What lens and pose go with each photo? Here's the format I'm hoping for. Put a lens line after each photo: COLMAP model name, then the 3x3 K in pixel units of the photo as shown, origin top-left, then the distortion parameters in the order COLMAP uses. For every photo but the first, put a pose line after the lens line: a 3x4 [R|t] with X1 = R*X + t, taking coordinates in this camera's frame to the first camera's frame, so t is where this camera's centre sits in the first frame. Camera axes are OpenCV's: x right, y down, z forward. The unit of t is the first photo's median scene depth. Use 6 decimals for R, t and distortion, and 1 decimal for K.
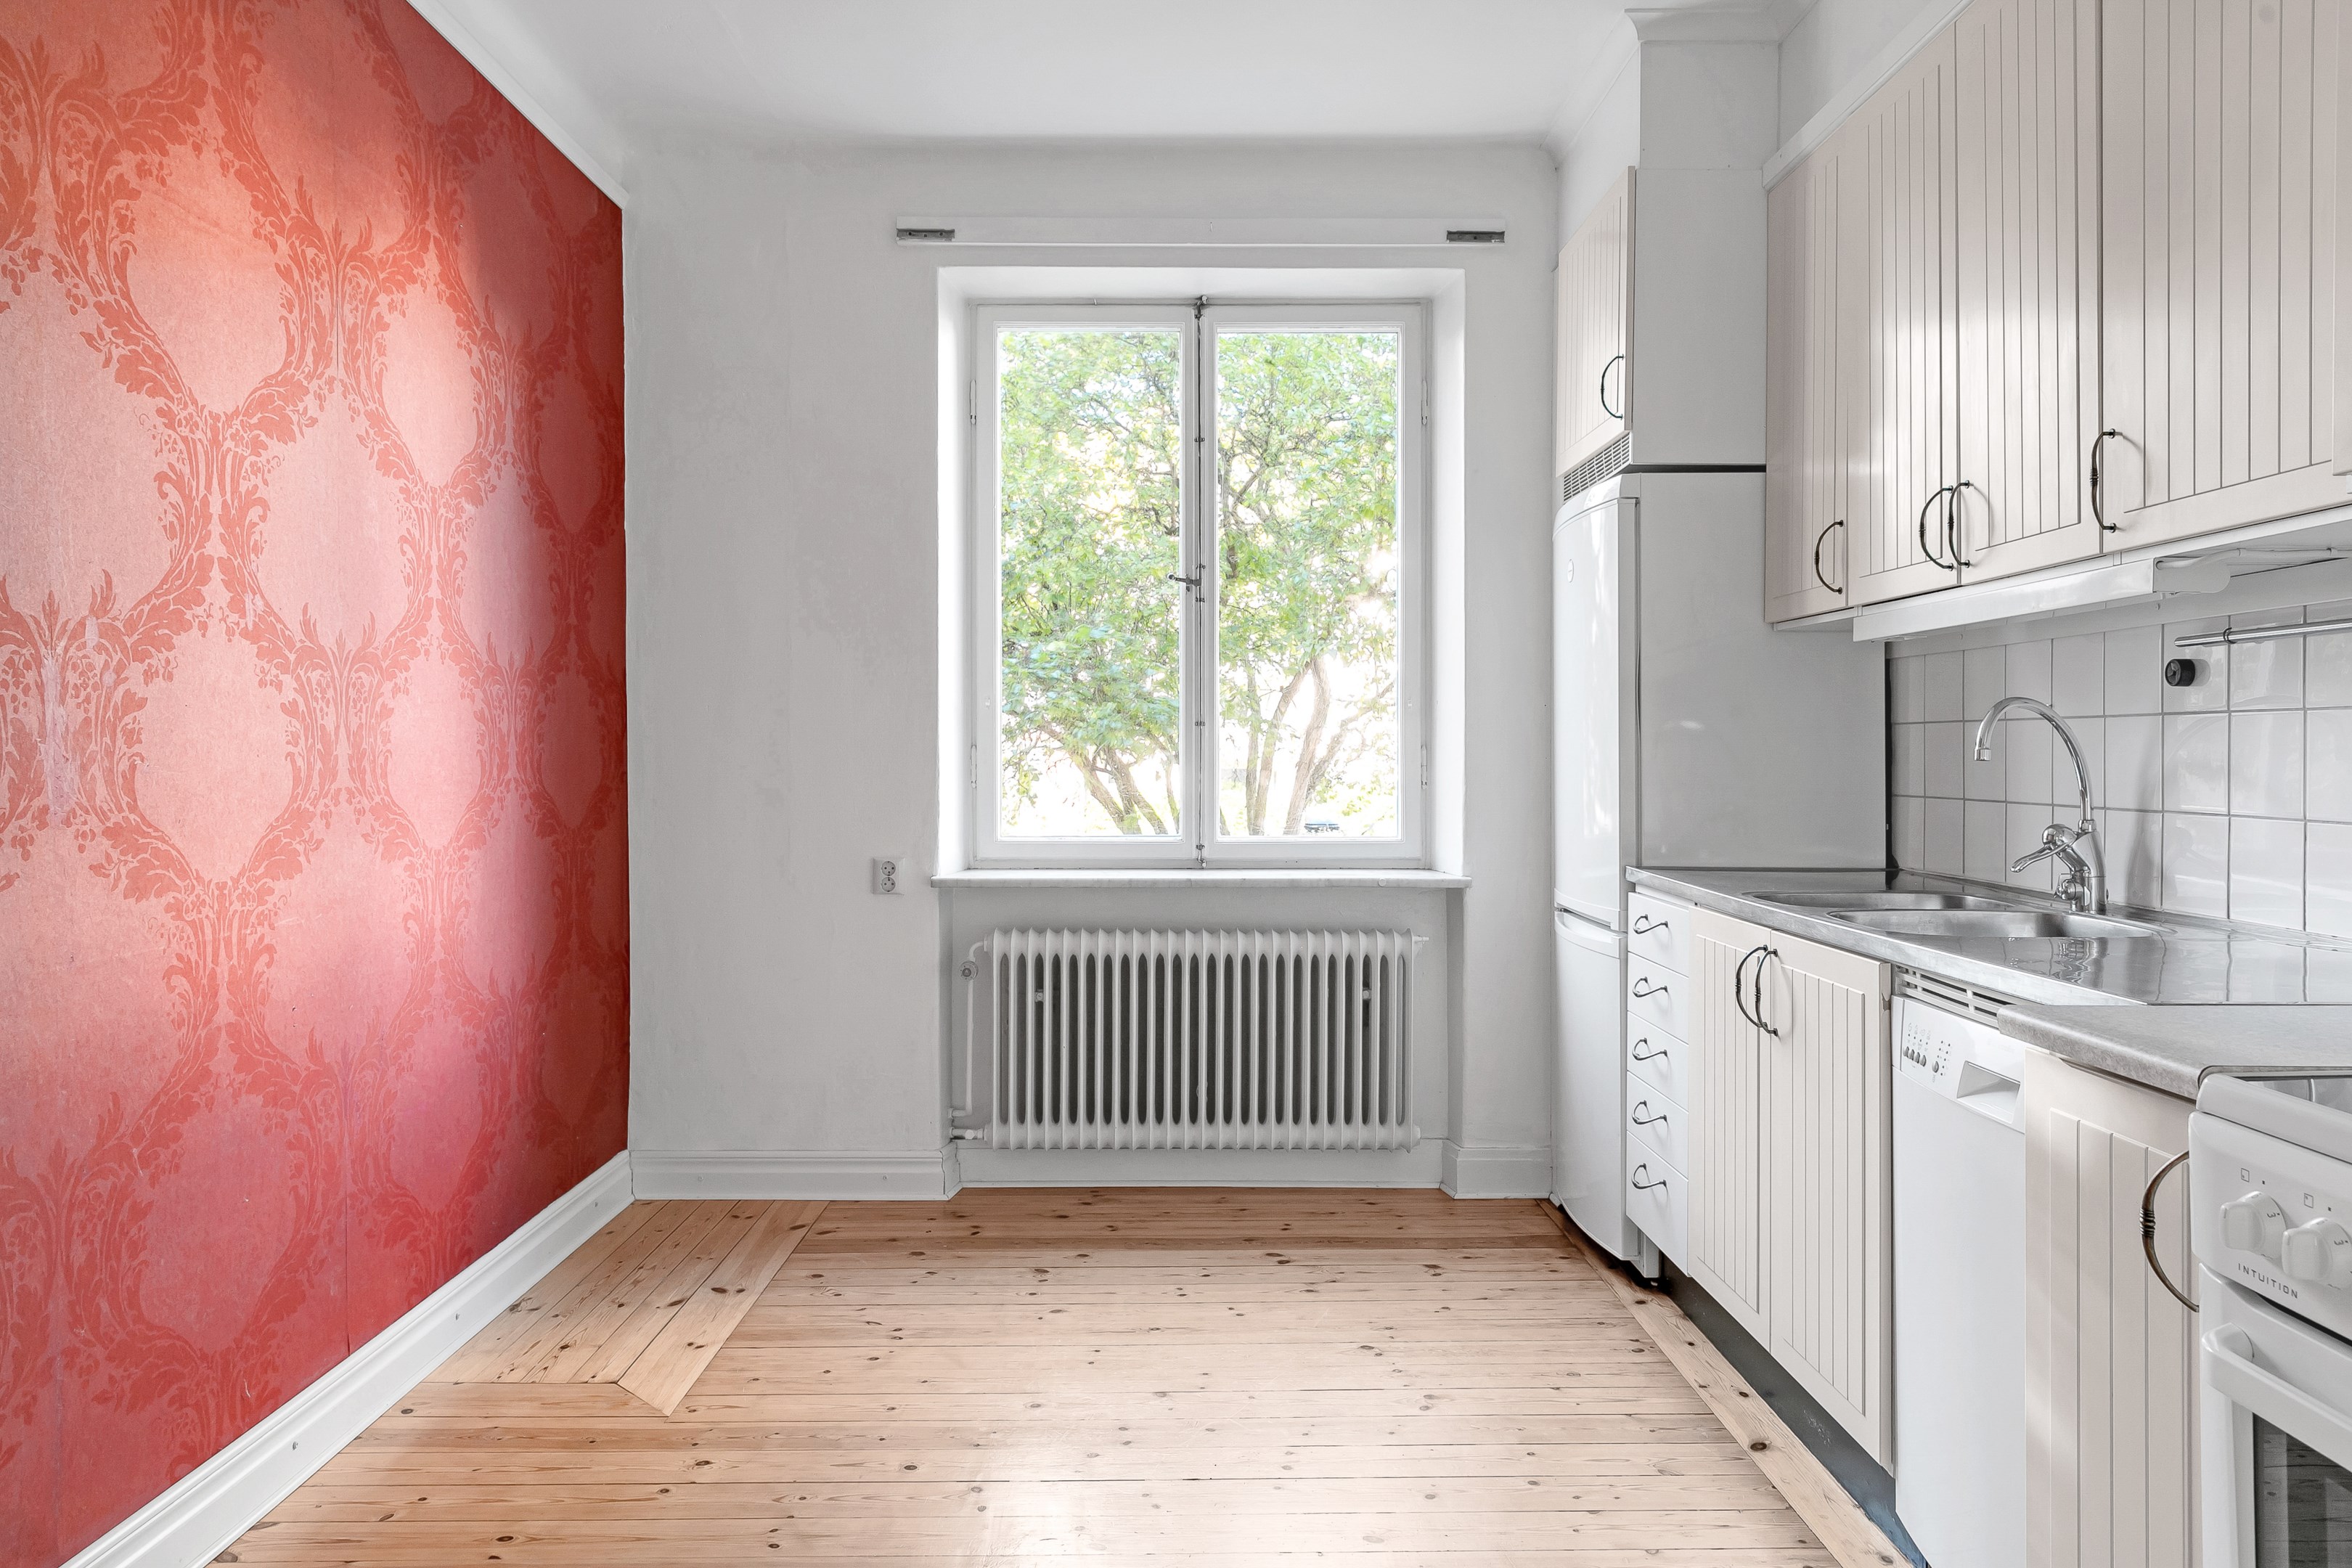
lens RADIAL K [[1592.4, 0, 1174.8], [0, 1592.4, 728.3], [0, 0, 1]] dist [0.000249, -0.002078]
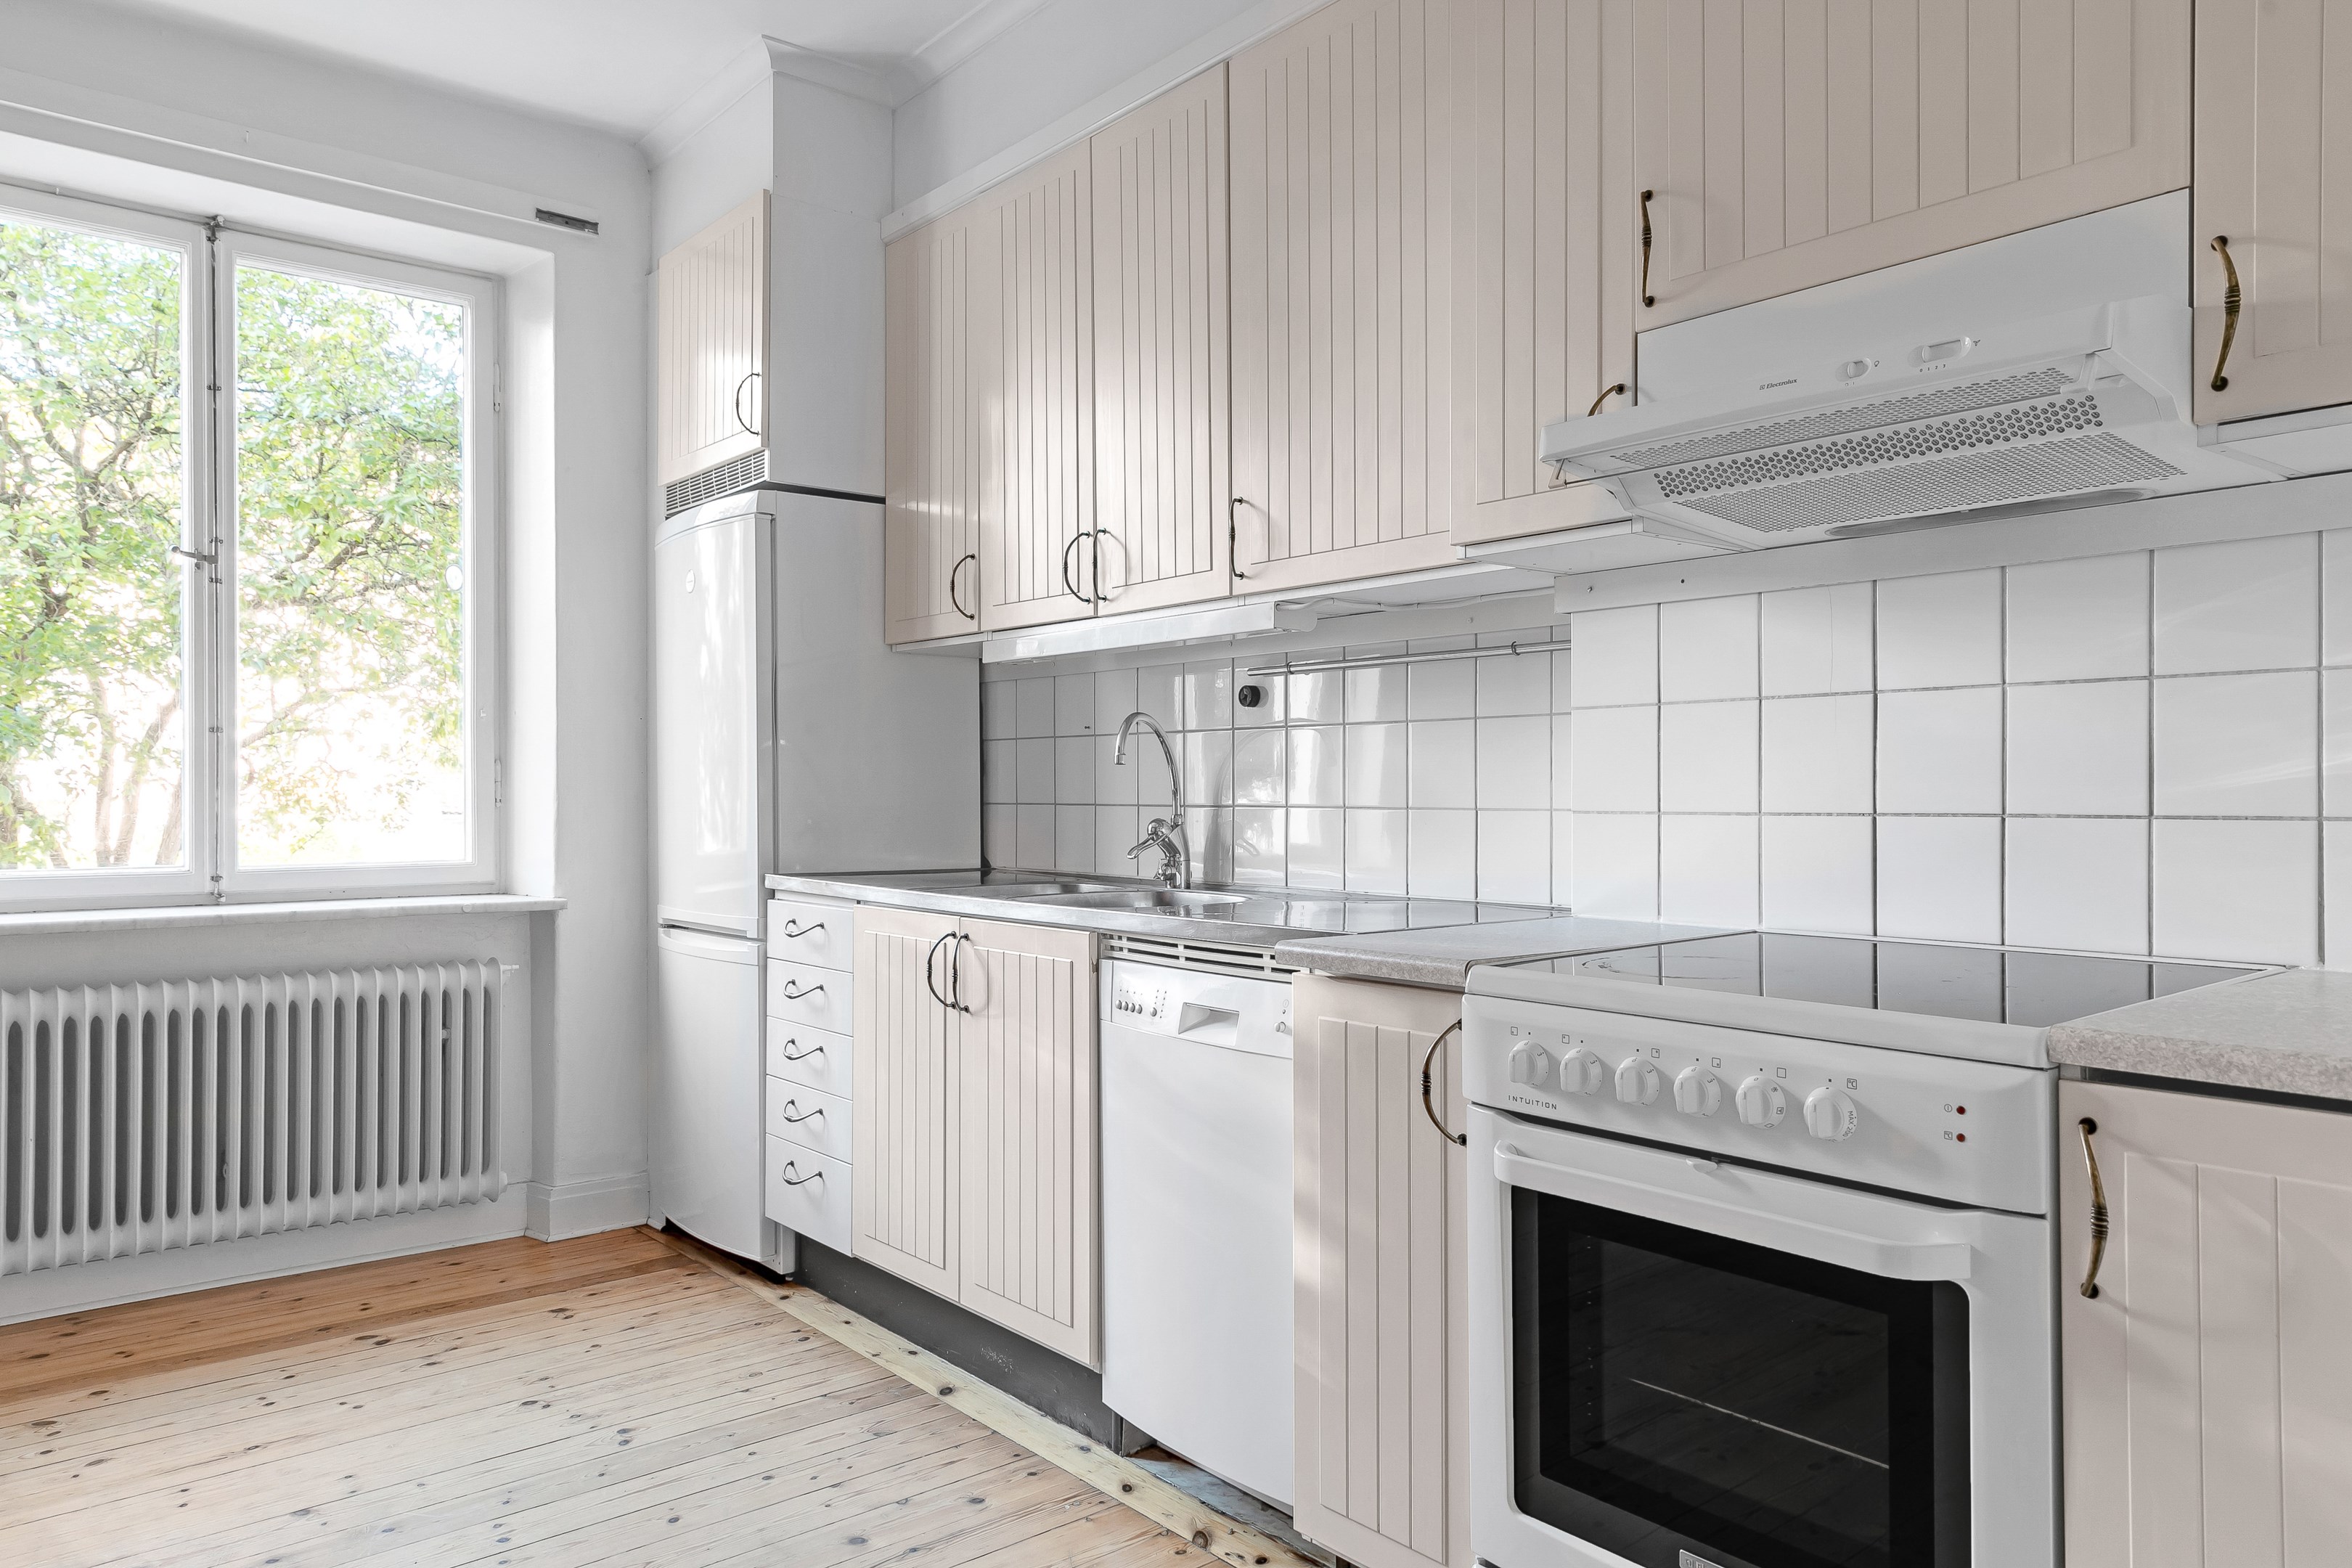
lens RADIAL K [[1628.9, 0, 1134.8], [0, 1628.9, 774.5], [0, 0, 1]] dist [0.001878, -0.000609]
pose [[0.758037, 0.010295, 0.652131, -0.220961], [-0.007272, 0.999947, -0.007332, 0.029204], [-0.652171, 0.000816, 0.758071, 0.056346]]
